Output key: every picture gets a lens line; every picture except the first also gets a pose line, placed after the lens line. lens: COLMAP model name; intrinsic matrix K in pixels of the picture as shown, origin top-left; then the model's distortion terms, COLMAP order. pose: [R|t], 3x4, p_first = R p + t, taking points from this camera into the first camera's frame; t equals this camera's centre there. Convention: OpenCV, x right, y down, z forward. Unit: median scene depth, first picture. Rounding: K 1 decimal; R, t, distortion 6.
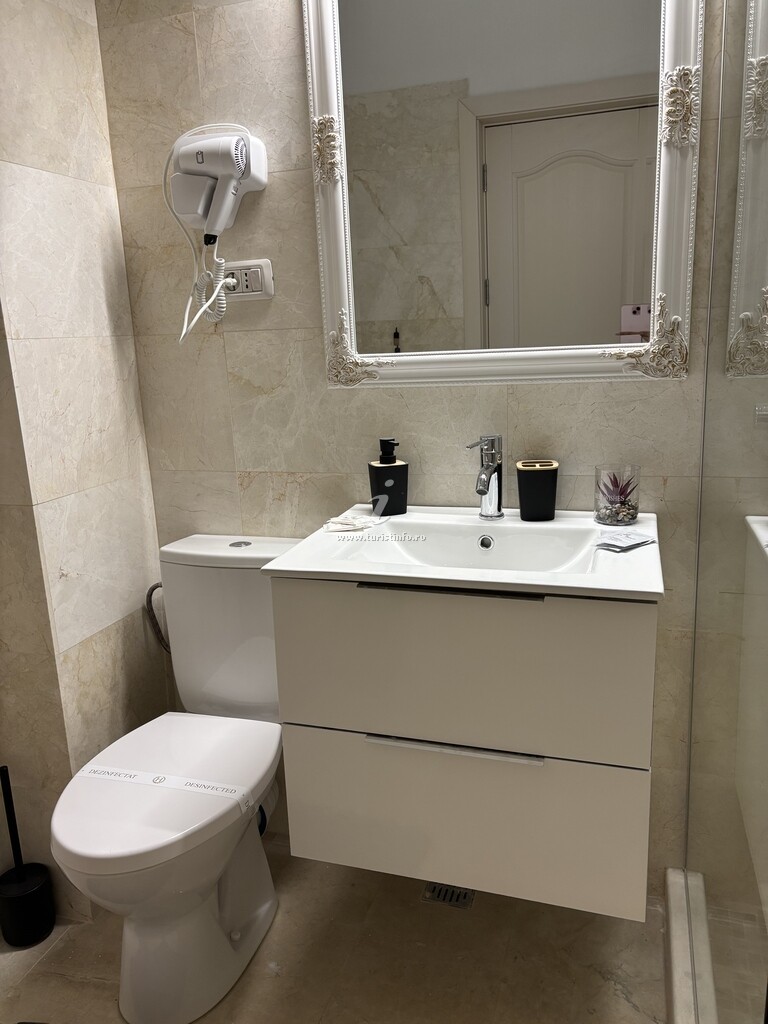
lens RADIAL K [[775.1, 0, 392.9], [0, 775.1, 511.9], [0, 0, 1]] dist [0.040117, -0.036025]
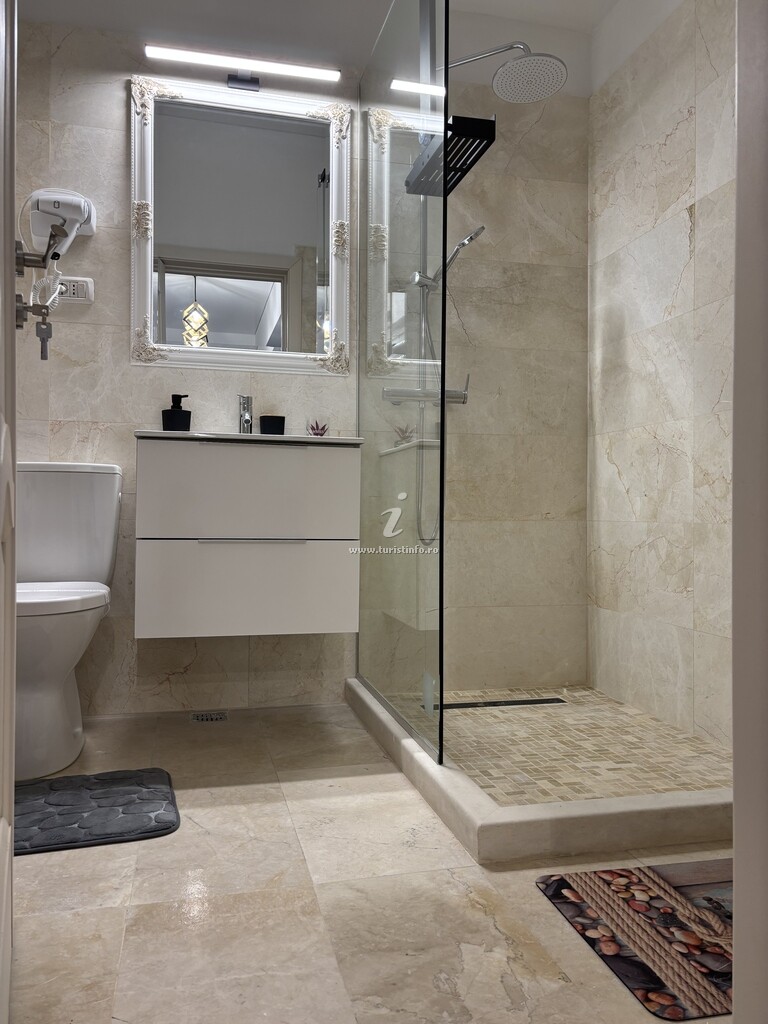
lens RADIAL K [[775.1, 0, 374.3], [0, 775.1, 509.1], [0, 0, 1]] dist [0.040117, -0.036025]
pose [[0.859264, 0.050824, 0.509002, -0.453024], [0.073971, 0.972248, -0.221953, 0.507011], [-0.506157, 0.228367, 0.831657, -0.453086]]
